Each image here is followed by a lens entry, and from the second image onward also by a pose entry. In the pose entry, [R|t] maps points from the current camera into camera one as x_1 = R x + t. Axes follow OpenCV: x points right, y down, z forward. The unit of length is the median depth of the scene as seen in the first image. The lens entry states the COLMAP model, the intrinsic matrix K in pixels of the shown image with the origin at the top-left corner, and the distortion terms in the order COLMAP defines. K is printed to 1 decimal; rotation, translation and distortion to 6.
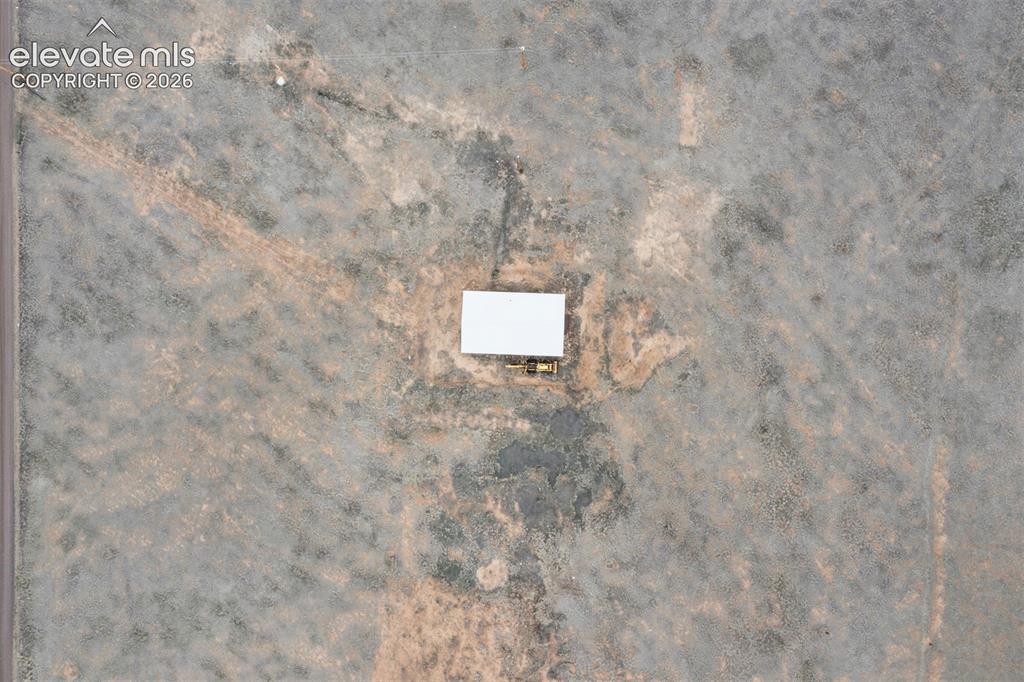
lens RADIAL K [[813.2, 0, 511.5], [0, 813.2, 340.8], [0, 0, 1]] dist [0.006000, 0.015564]
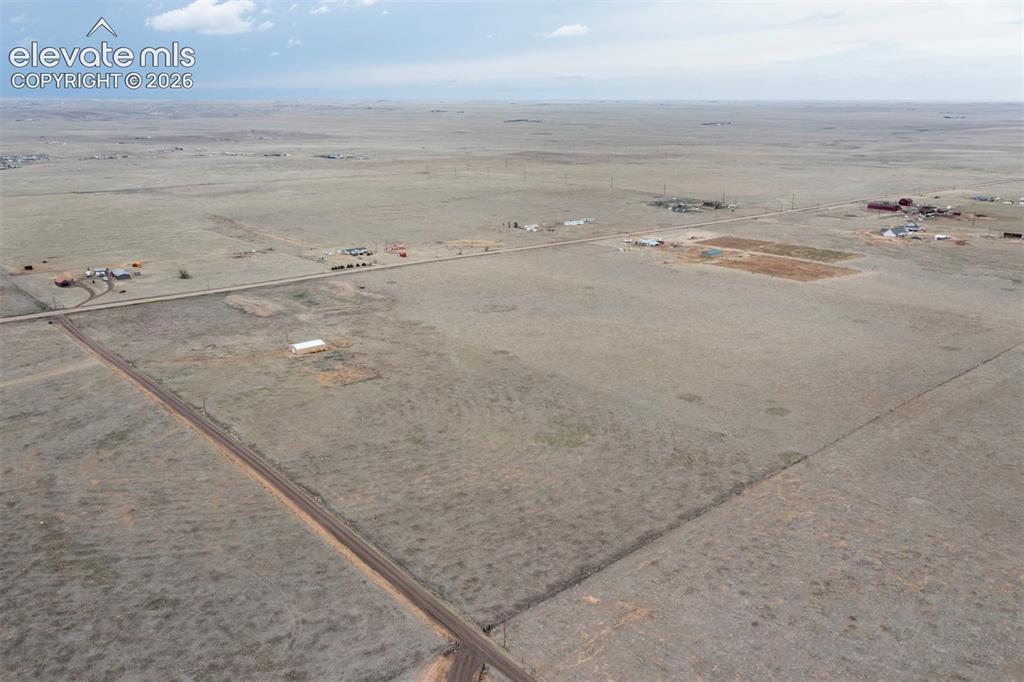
lens RADIAL K [[813.2, 0, 509.6], [0, 813.2, 344.6], [0, 0, 1]] dist [0.006000, 0.015564]
pose [[0.756971, -0.173711, 0.629937, -1.475050], [0.653361, 0.217050, -0.725265, 2.947919], [-0.010741, 0.960580, 0.277796, 0.043167]]
